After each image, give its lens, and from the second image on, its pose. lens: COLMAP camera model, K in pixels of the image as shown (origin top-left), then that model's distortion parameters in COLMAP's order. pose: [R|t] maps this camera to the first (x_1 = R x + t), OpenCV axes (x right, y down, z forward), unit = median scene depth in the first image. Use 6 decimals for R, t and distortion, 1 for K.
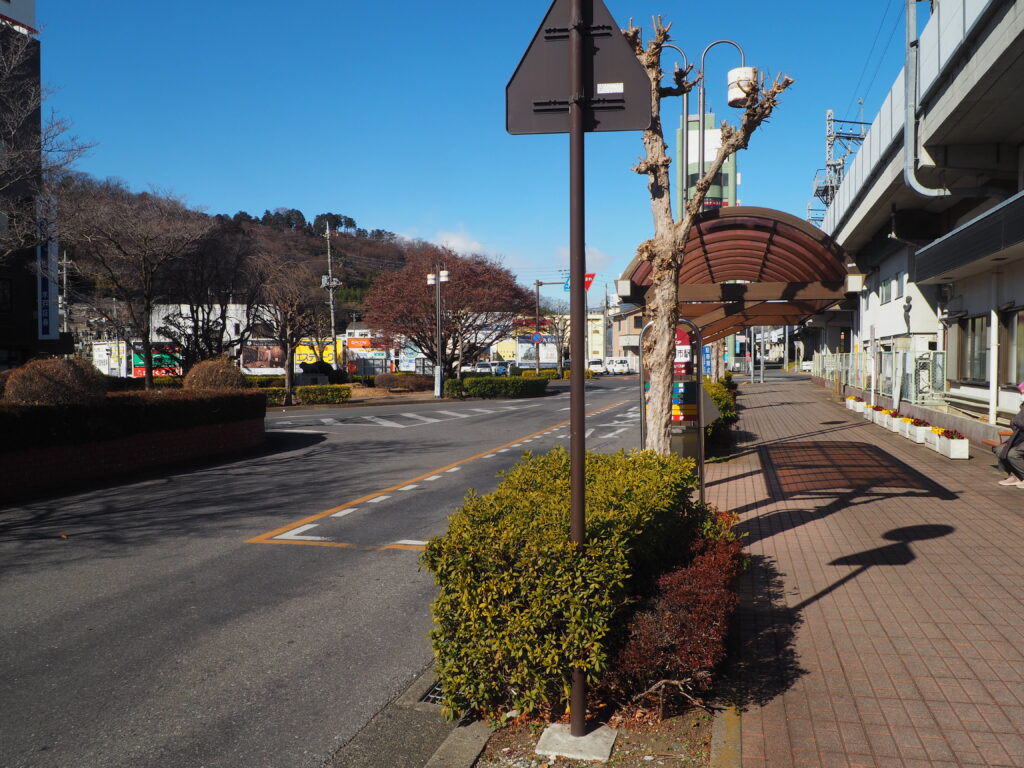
lens RADIAL K [[854.2, 0, 510.4], [0, 854.2, 385.5], [0, 0, 1]] dist [-0.047819, -0.012321]
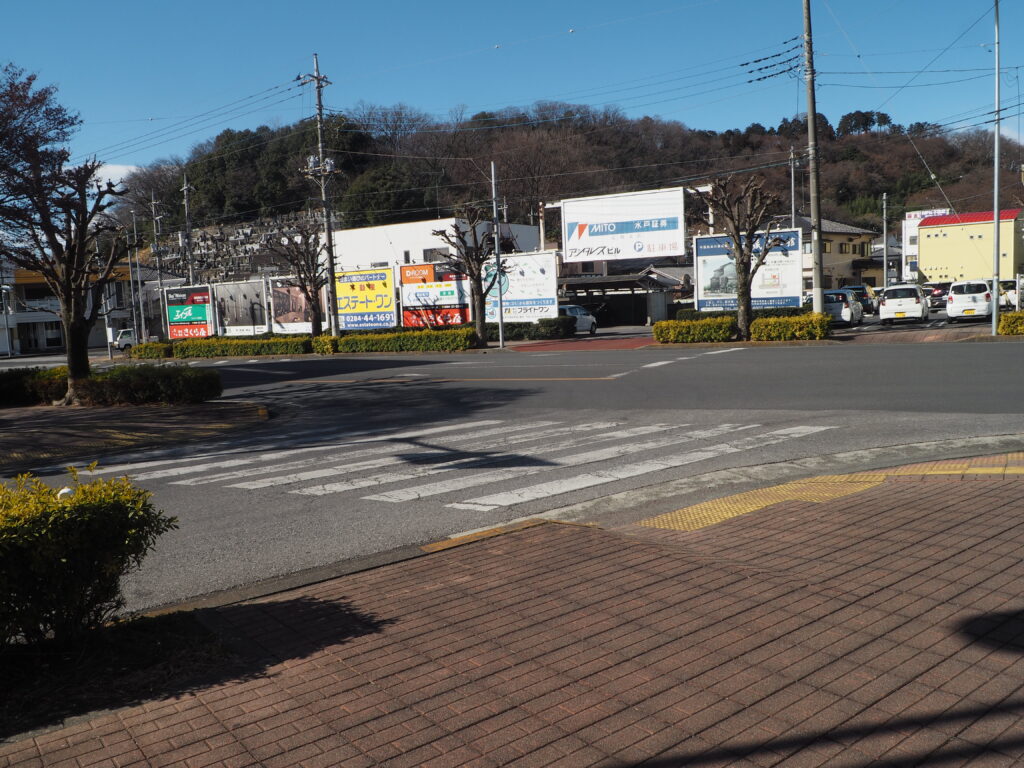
lens RADIAL K [[854.2, 0, 514.4], [0, 854.2, 386.9], [0, 0, 1]] dist [-0.047819, -0.012321]
pose [[0.790962, 0.029963, -0.611131, 0.040331], [0.023711, 0.996549, 0.079547, -0.003717], [0.611406, -0.077409, 0.787522, 0.115040]]
